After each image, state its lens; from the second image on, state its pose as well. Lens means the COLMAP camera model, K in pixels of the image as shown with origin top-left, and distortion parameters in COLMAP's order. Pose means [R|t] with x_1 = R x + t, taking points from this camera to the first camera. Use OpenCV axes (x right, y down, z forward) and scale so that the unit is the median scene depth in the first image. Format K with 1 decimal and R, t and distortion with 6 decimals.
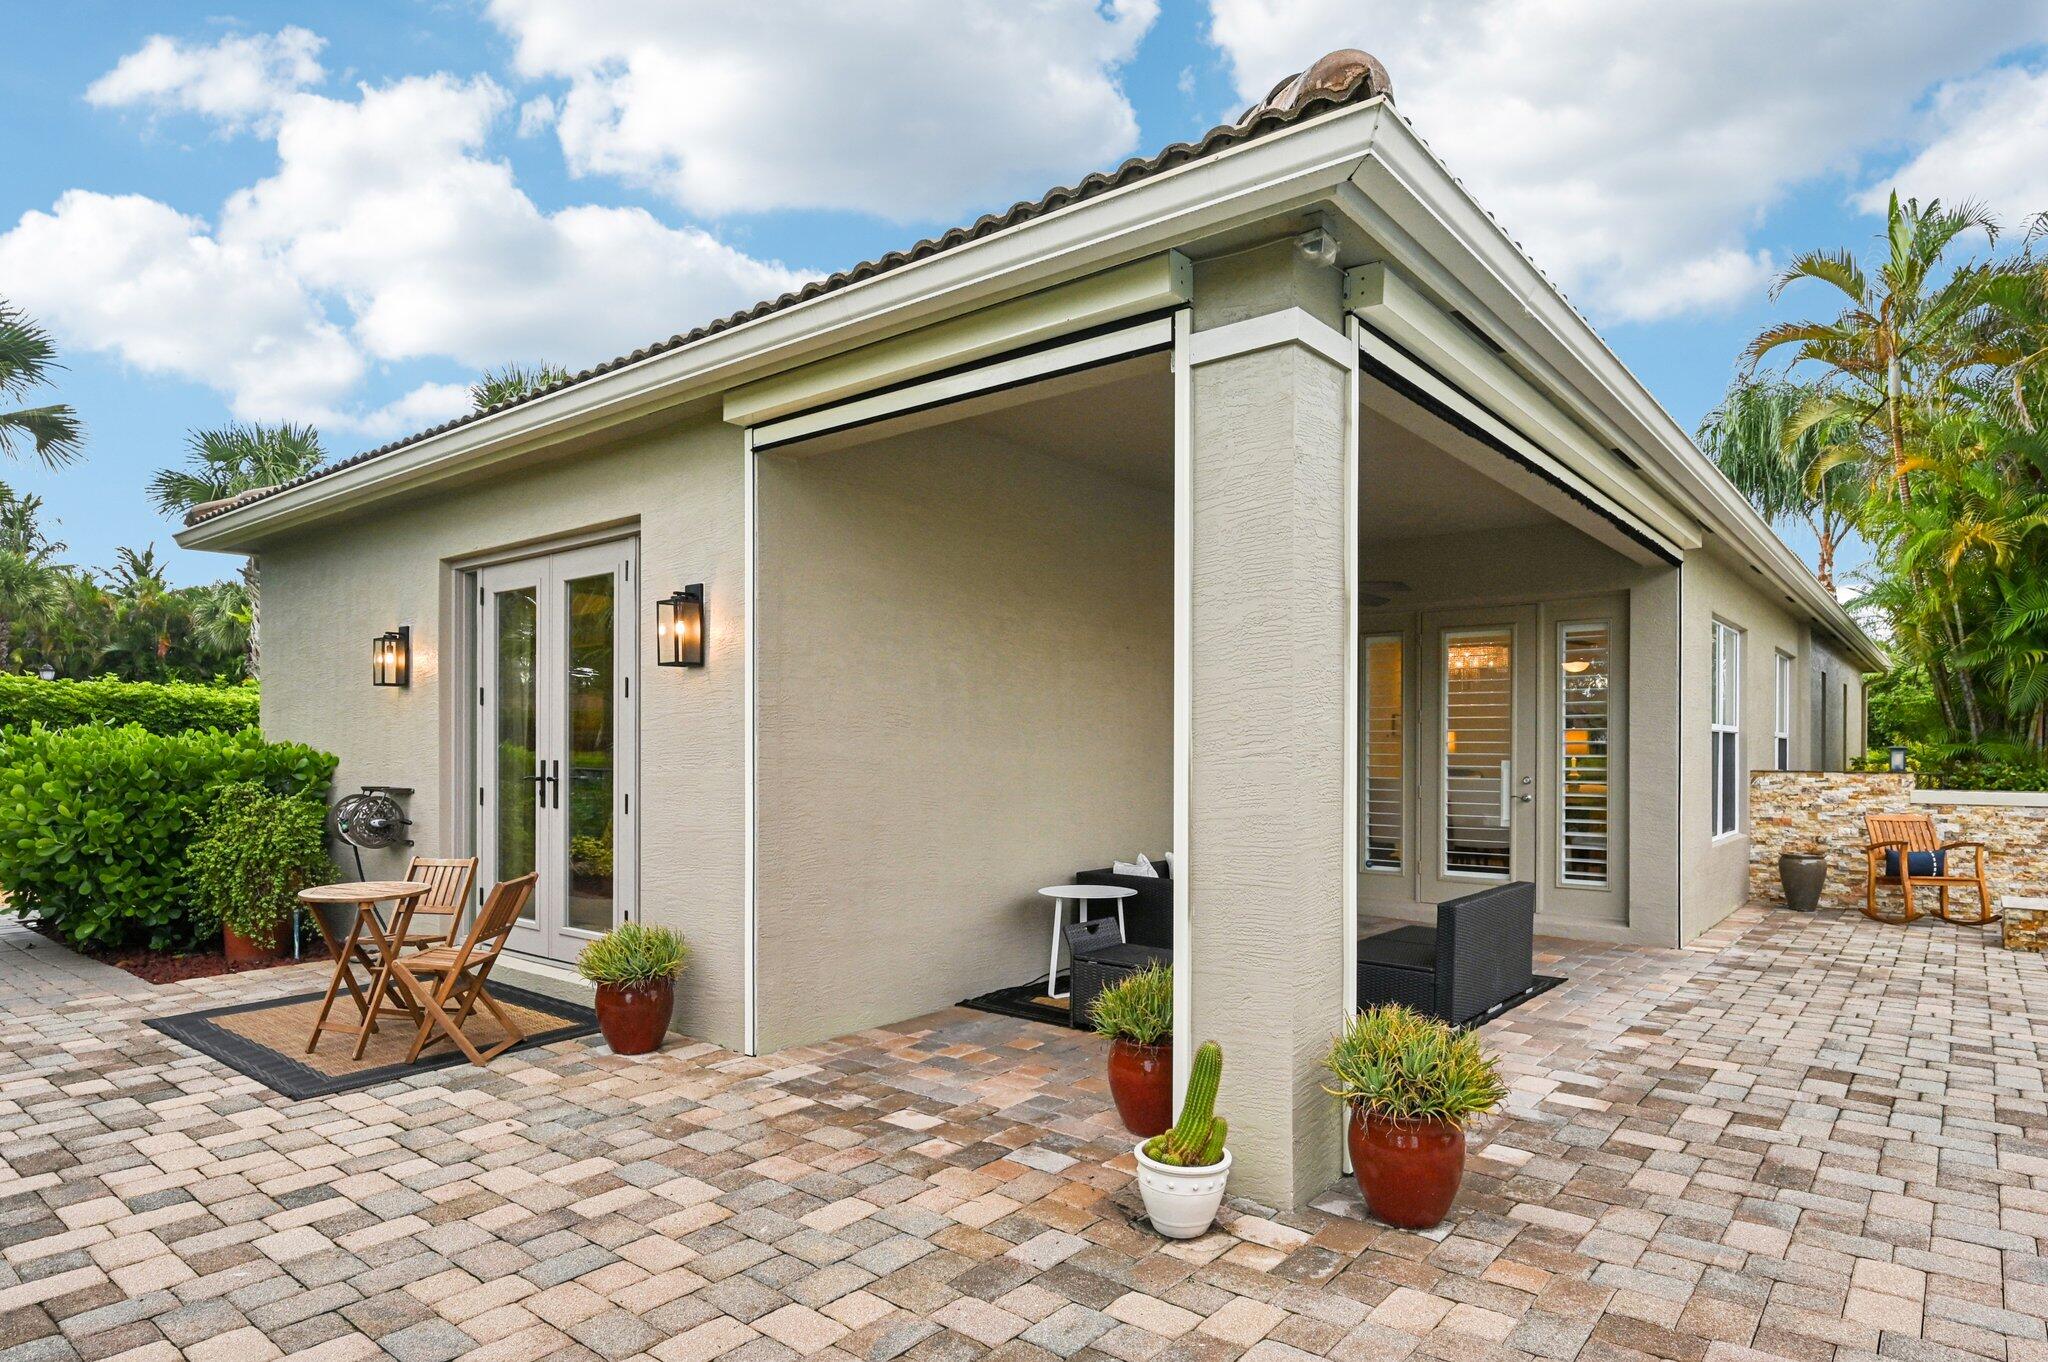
lens RADIAL K [[1161.8, 0, 996.5], [0, 1161.8, 771.4], [0, 0, 1]] dist [-0.005391, -0.001376]
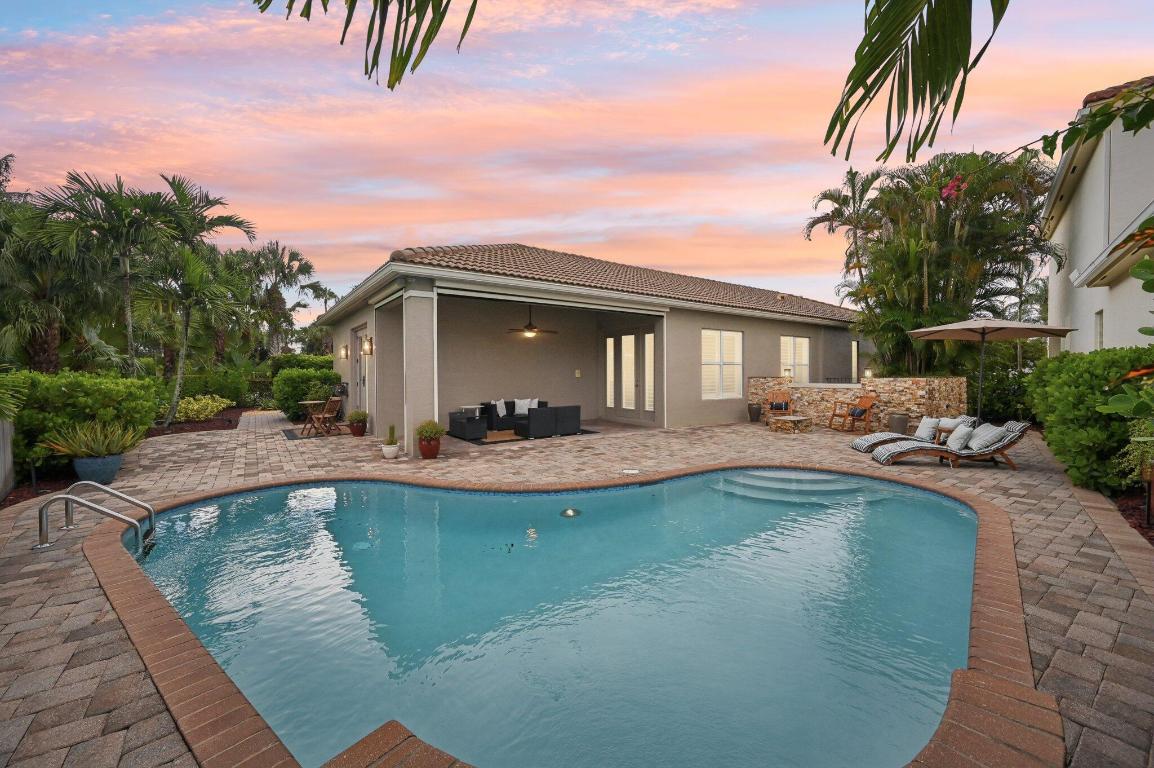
lens RADIAL K [[463.3, 0, 577.8], [0, 463.3, 379.7], [0, 0, 1]] dist [0.000333, 0.000125]
pose [[0.965382, -0.004499, -0.260800, 0.741734], [0.003781, 0.999988, -0.003255, 0.012600], [0.260812, 0.002156, 0.965387, -0.413085]]
